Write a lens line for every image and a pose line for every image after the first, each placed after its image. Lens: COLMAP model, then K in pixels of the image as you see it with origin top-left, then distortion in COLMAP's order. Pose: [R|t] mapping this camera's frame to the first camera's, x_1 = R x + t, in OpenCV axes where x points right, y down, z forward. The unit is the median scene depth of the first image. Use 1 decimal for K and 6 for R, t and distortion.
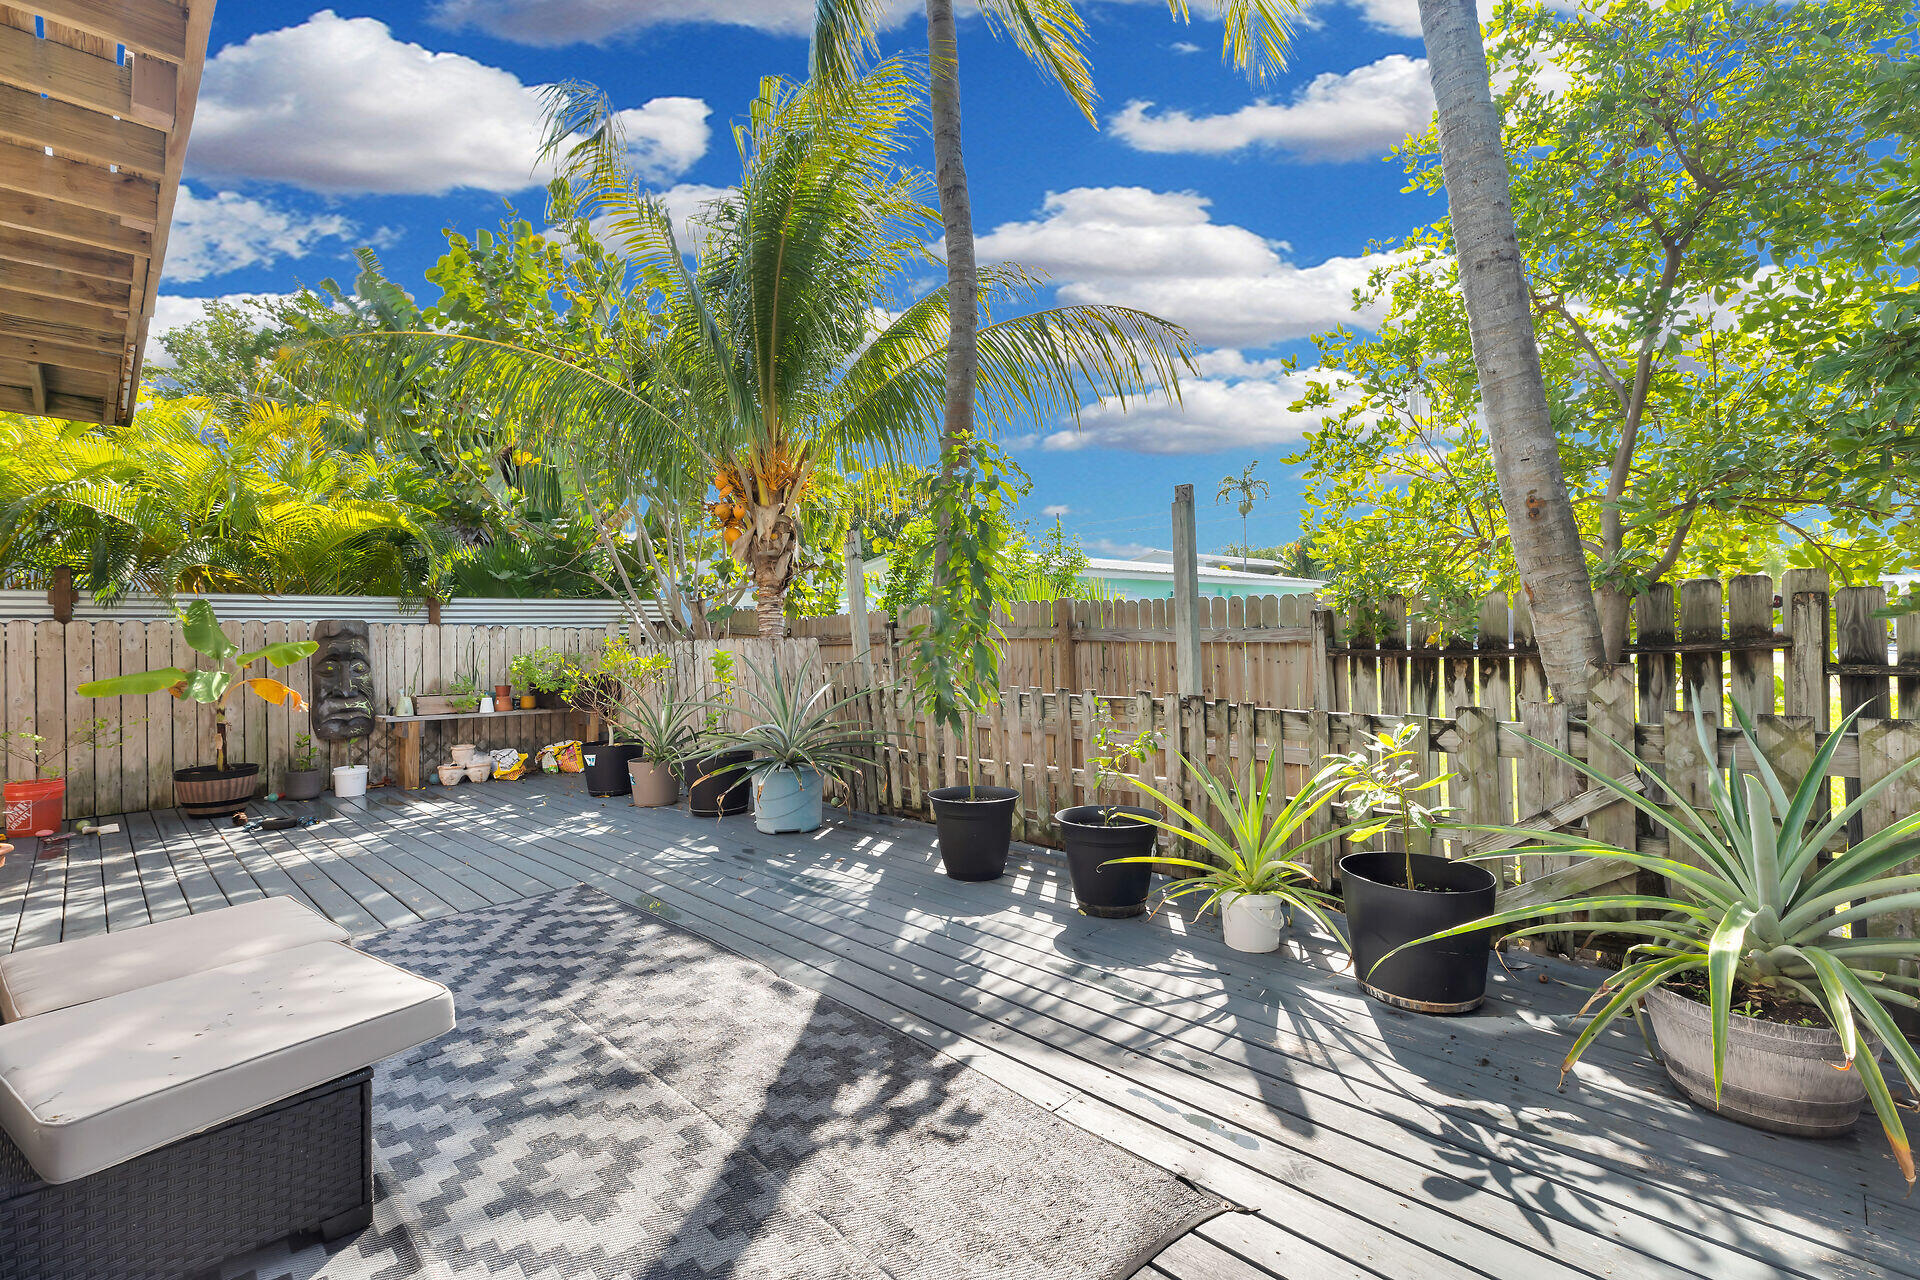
lens RADIAL K [[901.3, 0, 960.7], [0, 901.3, 620.6], [0, 0, 1]] dist [0.003964, 0.000073]
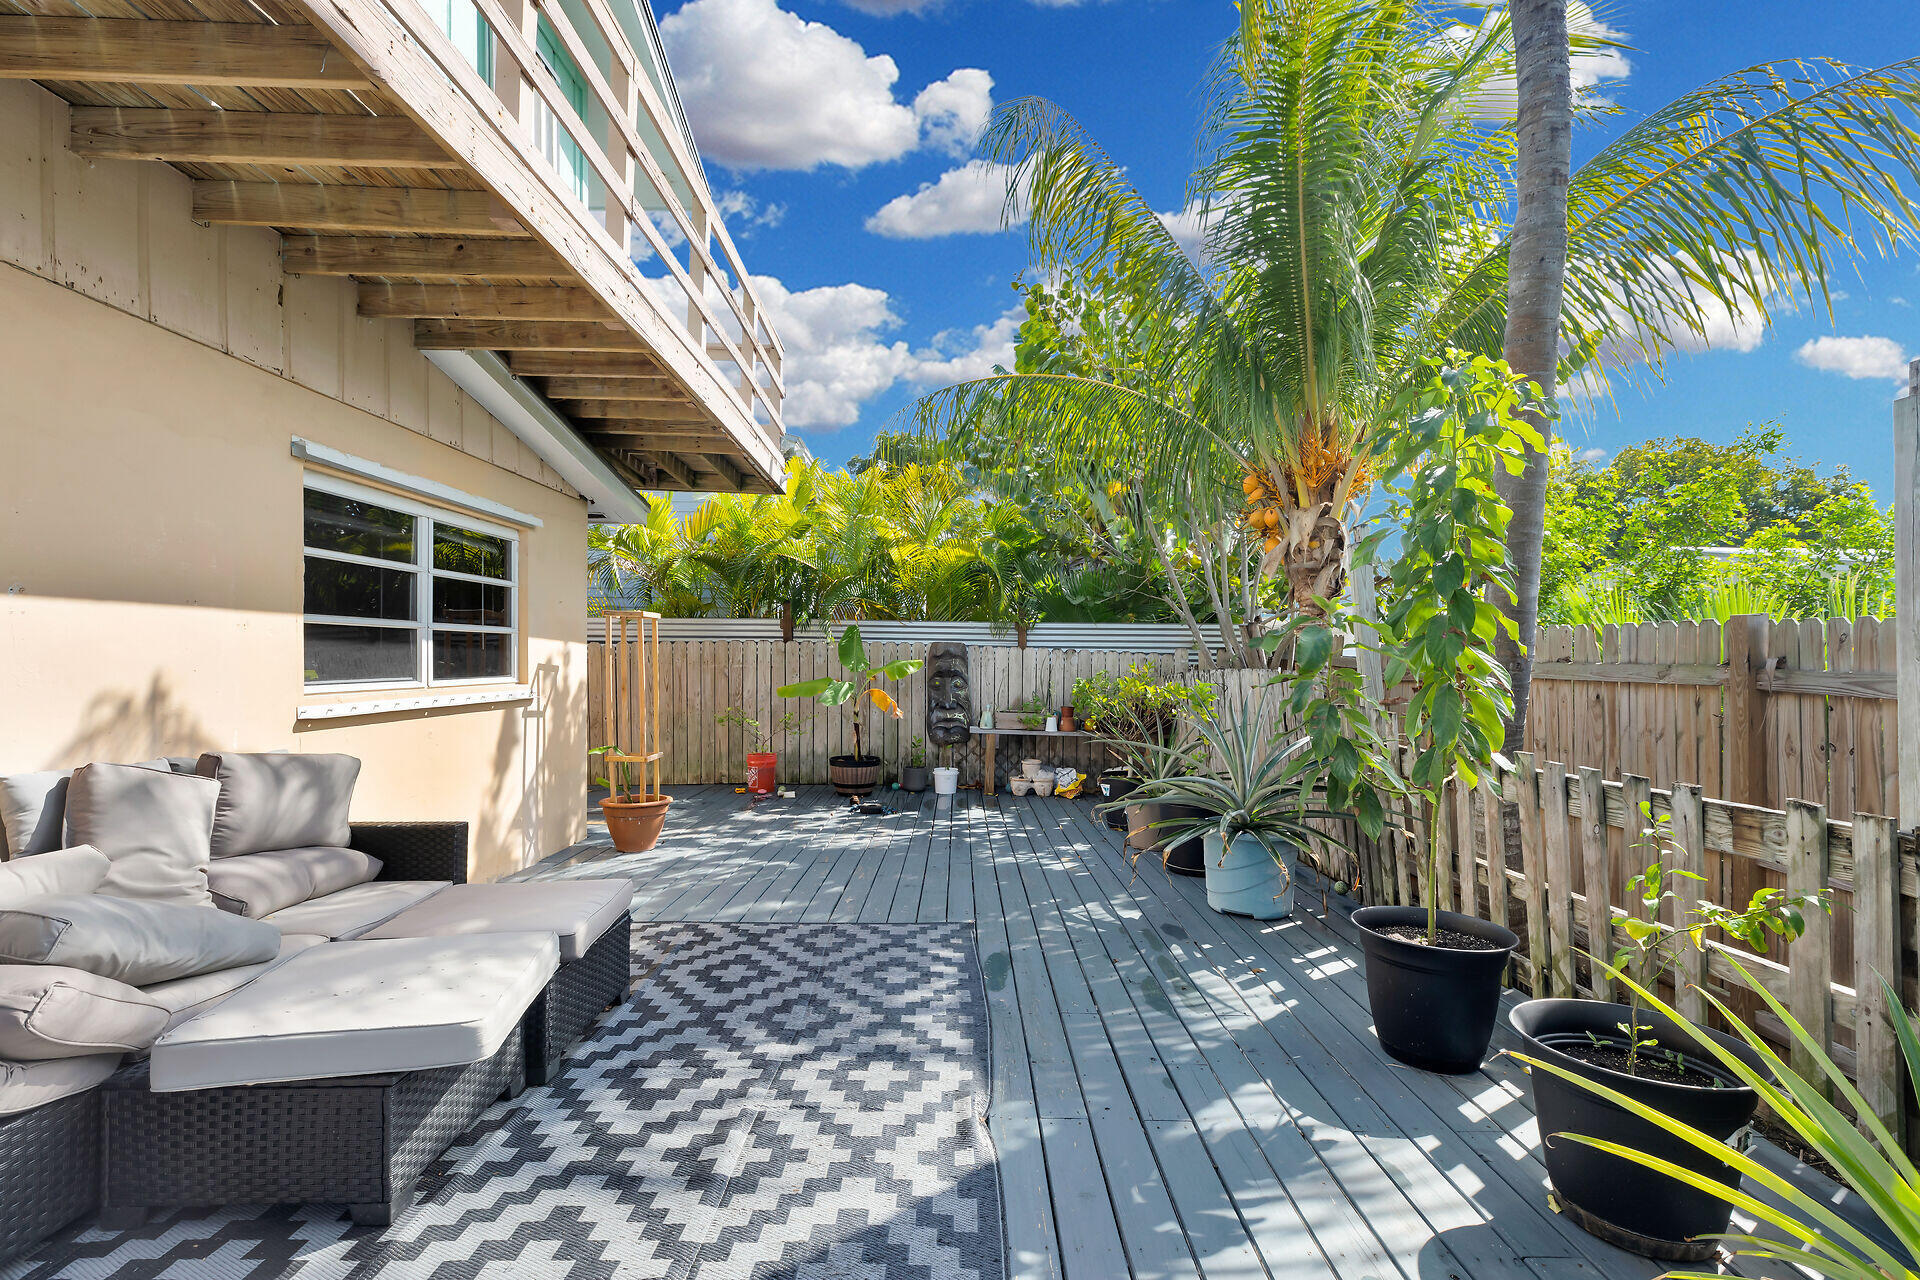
lens RADIAL K [[882.3, 0, 959.1], [0, 882.3, 660.3], [0, 0, 1]] dist [0.008968, -0.000470]
pose [[0.698210, 0.024363, -0.715479, 0.164436], [-0.013142, 0.999689, 0.021216, -0.002056], [0.715773, -0.005410, 0.698312, 0.246308]]
